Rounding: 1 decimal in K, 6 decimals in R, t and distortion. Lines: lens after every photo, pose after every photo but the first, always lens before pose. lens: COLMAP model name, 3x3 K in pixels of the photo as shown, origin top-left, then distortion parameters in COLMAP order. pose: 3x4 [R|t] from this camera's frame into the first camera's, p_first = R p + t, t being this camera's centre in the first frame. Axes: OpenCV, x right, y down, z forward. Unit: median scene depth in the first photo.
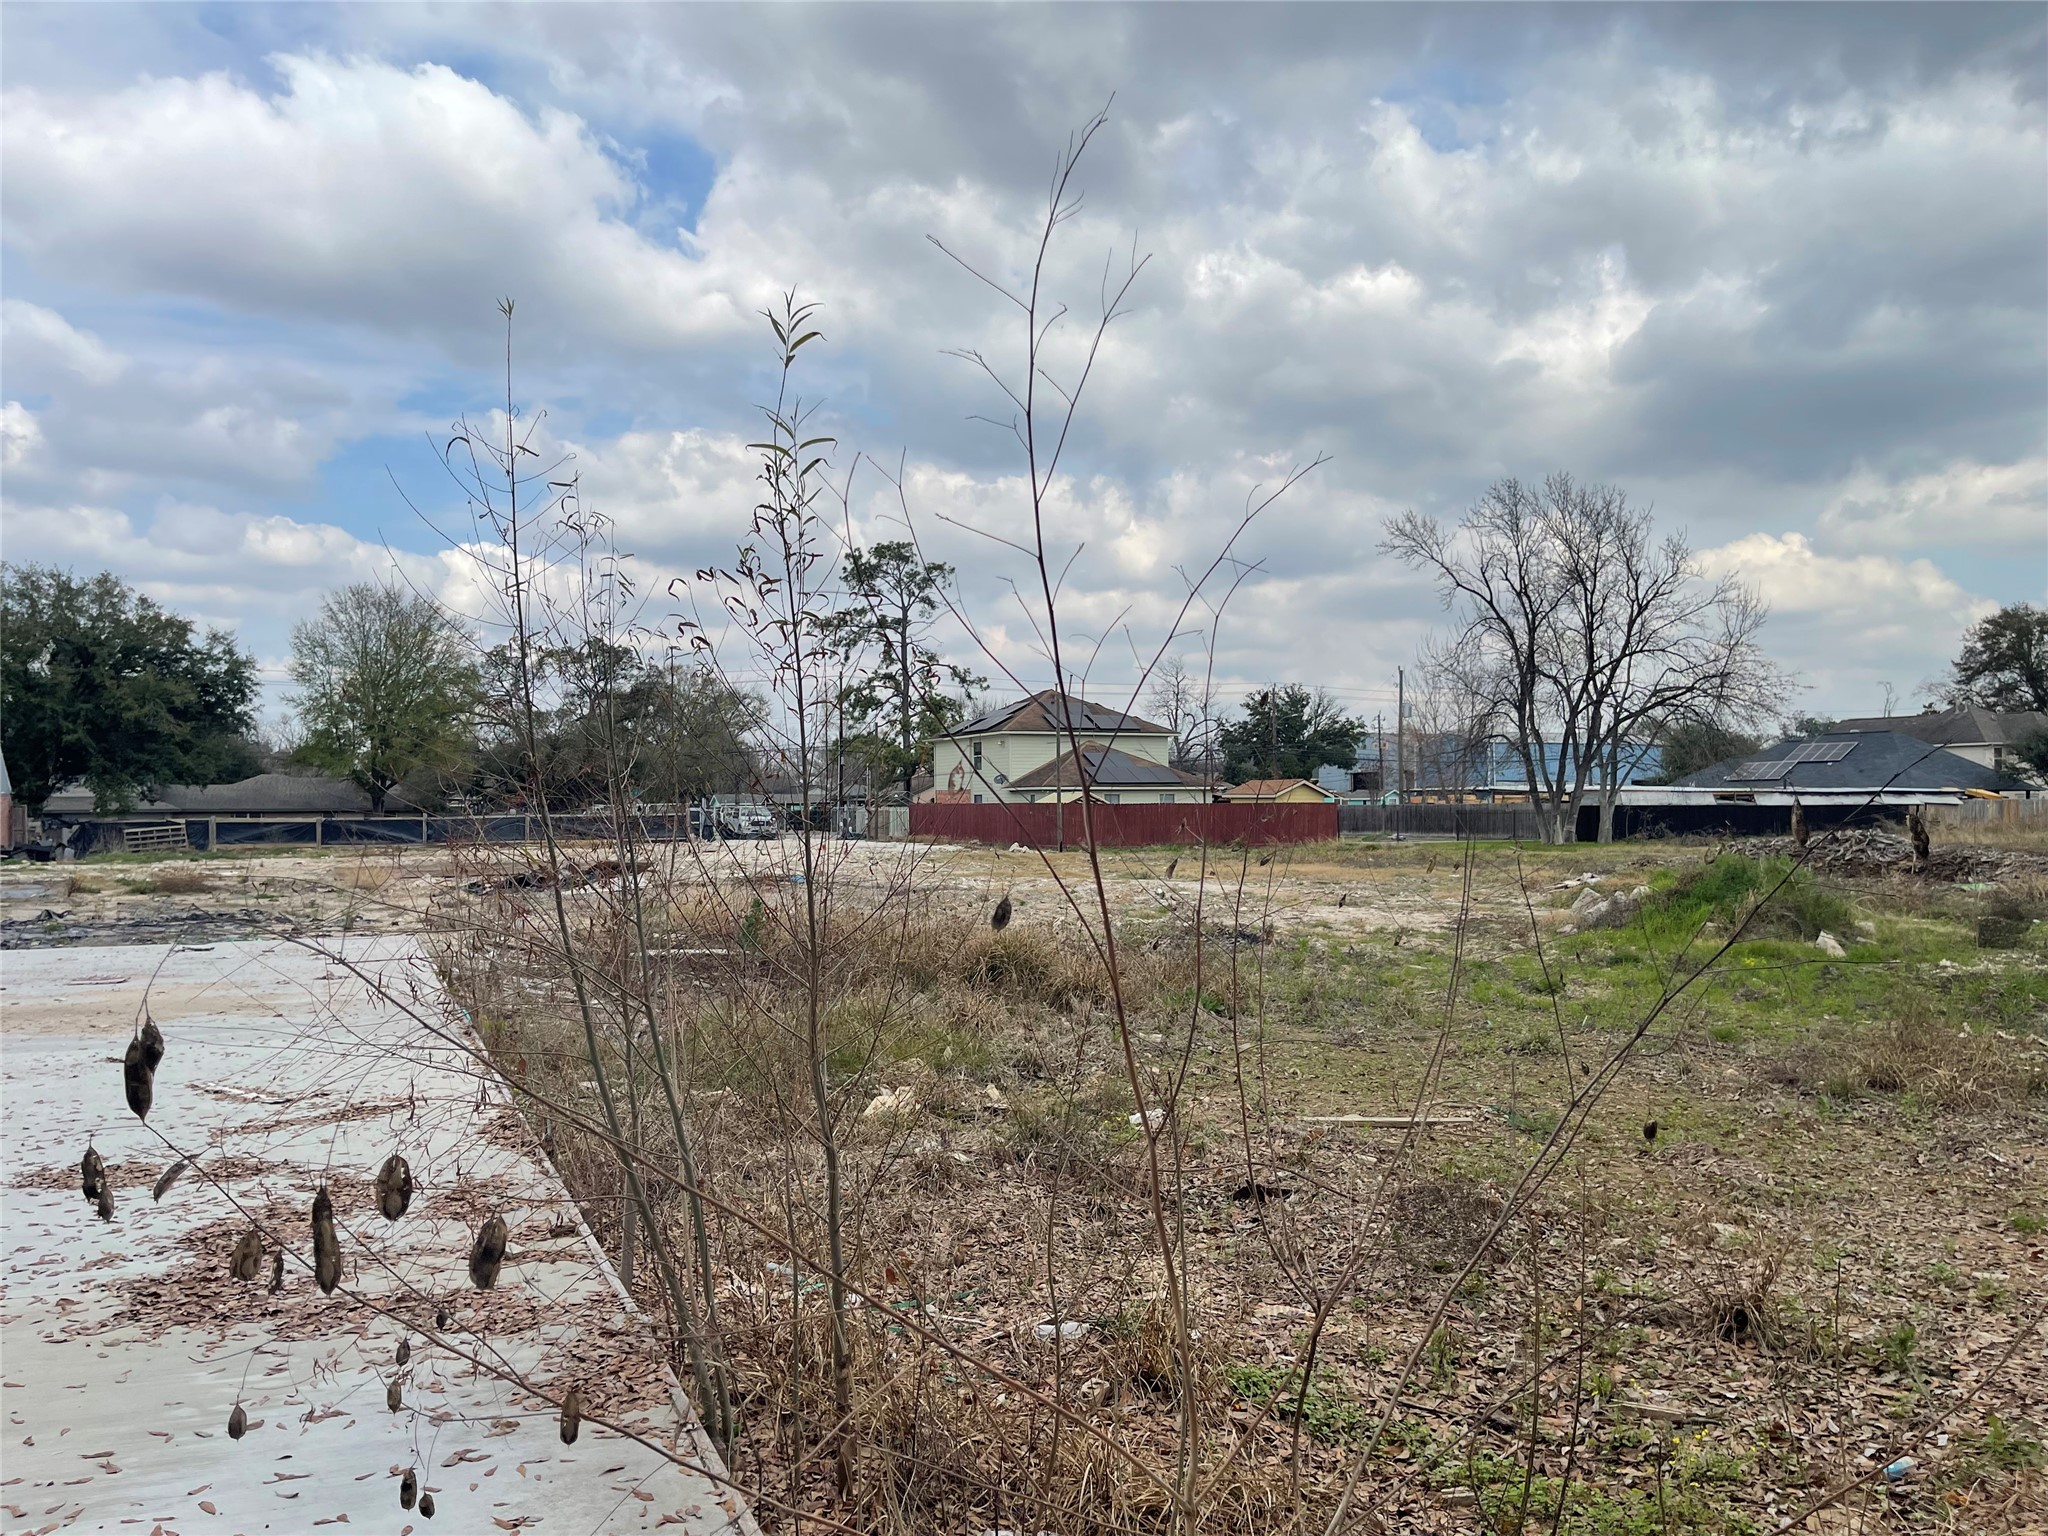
lens RADIAL K [[1553.5, 0, 1024.4], [0, 1553.5, 772.1], [0, 0, 1]] dist [0.064451, -0.087892]
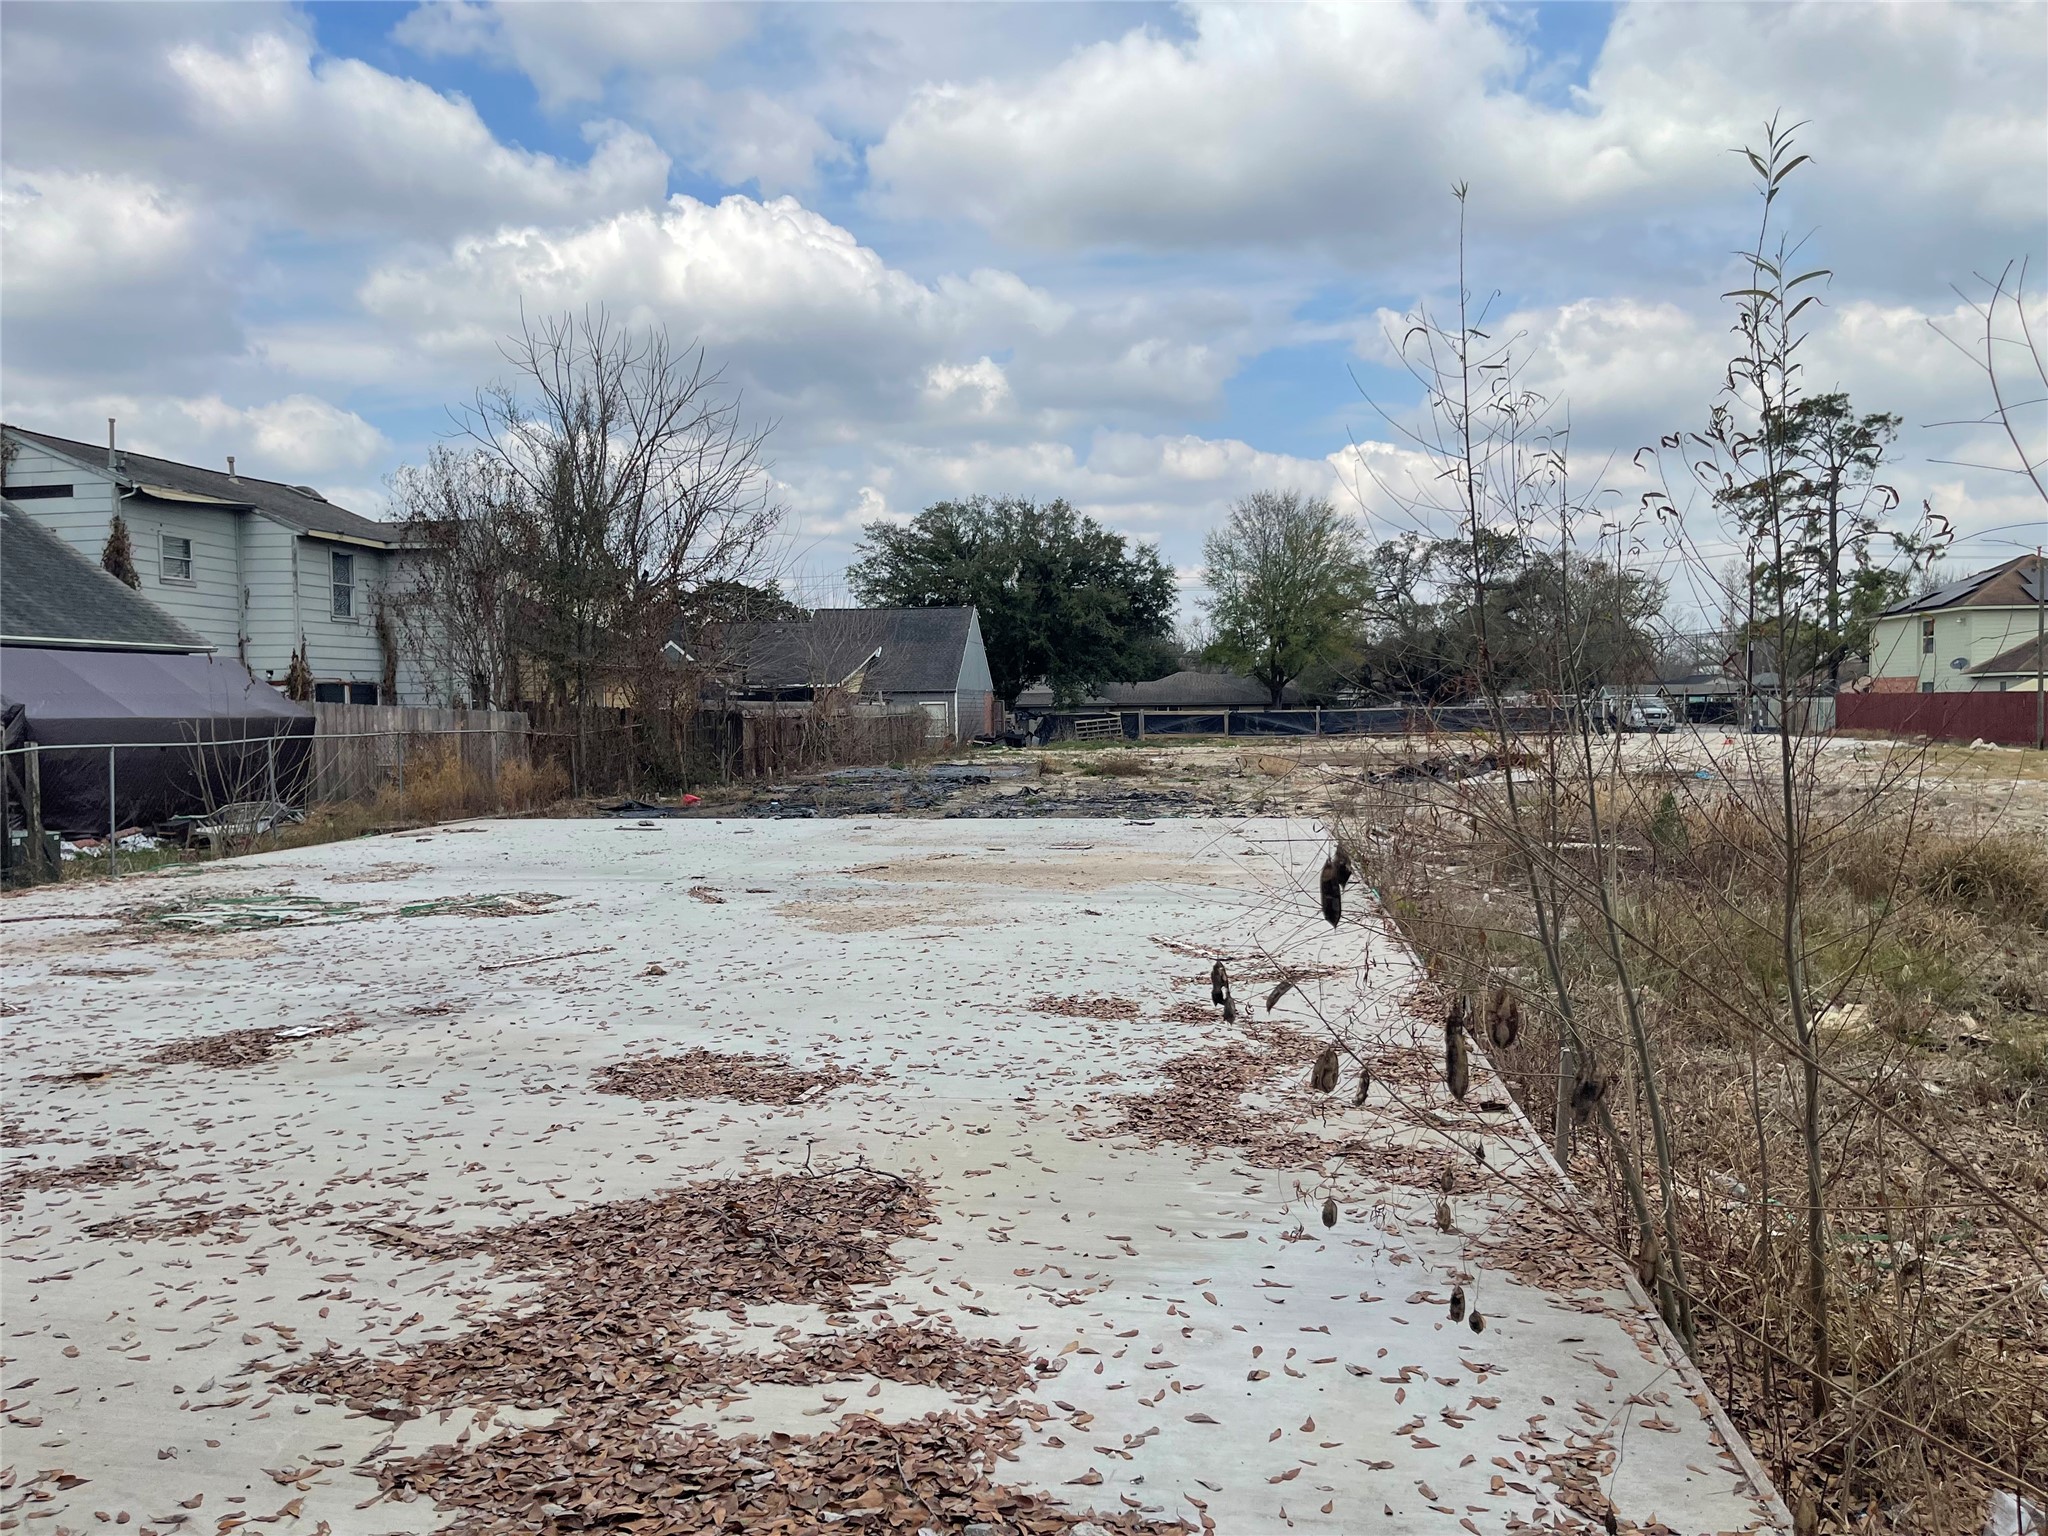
lens RADIAL K [[1553.5, 0, 1021.8], [0, 1553.5, 764.3], [0, 0, 1]] dist [0.064451, -0.087892]
pose [[0.855696, 0.015599, -0.517243, -0.010849], [0.016646, 0.998199, 0.057642, 0.001912], [0.517210, -0.057934, 0.853895, -0.006717]]
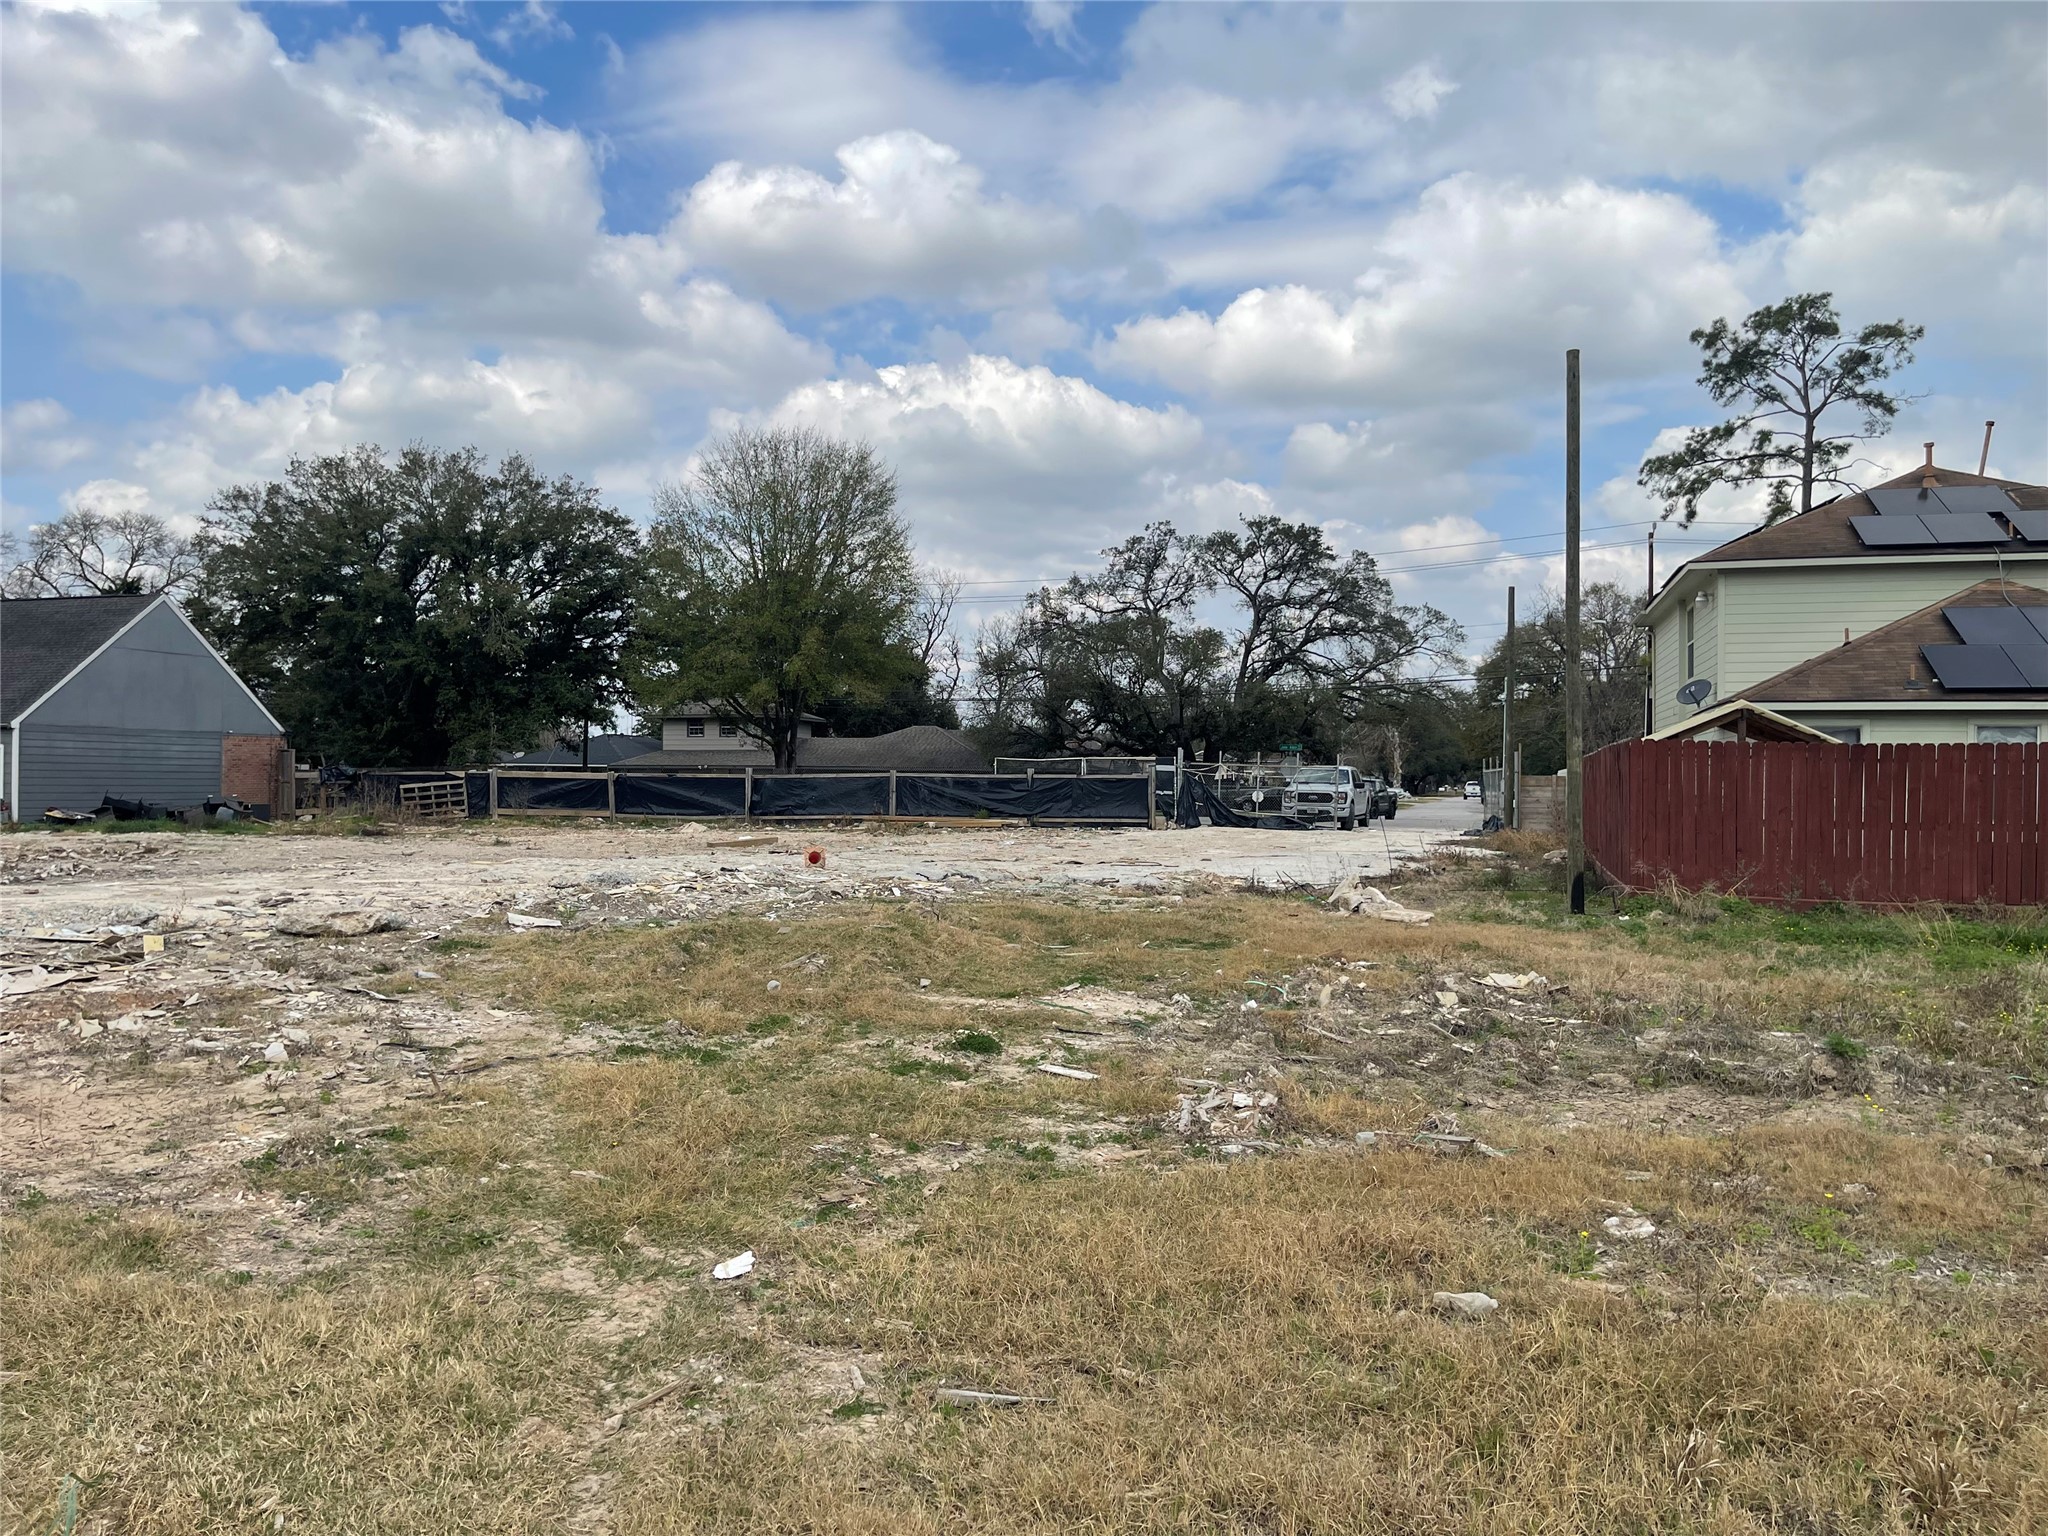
lens RADIAL K [[1553.5, 0, 1024.4], [0, 1553.5, 764.3], [0, 0, 1]] dist [0.064451, -0.087892]
pose [[0.749035, 0.005620, -0.662507, 0.103084], [0.000573, 0.999958, 0.009130, 0.015685], [0.662530, -0.007218, 0.749000, 0.495479]]
